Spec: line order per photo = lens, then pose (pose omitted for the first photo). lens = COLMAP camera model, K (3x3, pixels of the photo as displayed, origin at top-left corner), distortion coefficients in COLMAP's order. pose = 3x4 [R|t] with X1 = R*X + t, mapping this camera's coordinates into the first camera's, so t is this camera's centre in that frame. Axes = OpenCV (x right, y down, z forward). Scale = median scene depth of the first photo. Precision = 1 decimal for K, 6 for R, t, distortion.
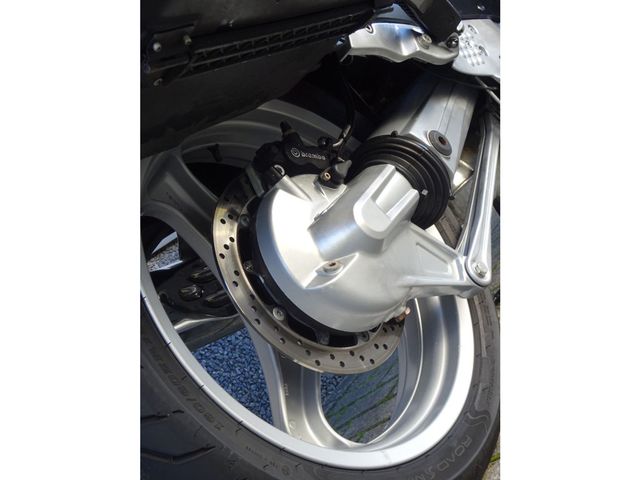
lens RADIAL K [[992.8, 0, 320.1], [0, 992.8, 239.8], [0, 0, 1]] dist [0.017561, 0.000000]
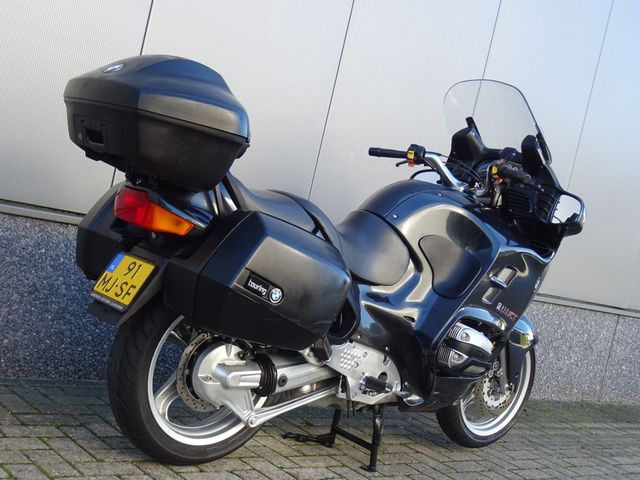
lens RADIAL K [[929.7, 0, 319.7], [0, 929.7, 240.0], [0, 0, 1]] dist [-0.008972, 0.000000]
pose [[0.573905, 0.816542, -0.062384, 0.032731], [-0.817226, 0.575952, 0.020504, -0.504846], [0.052672, 0.039215, 0.997842, -1.653298]]
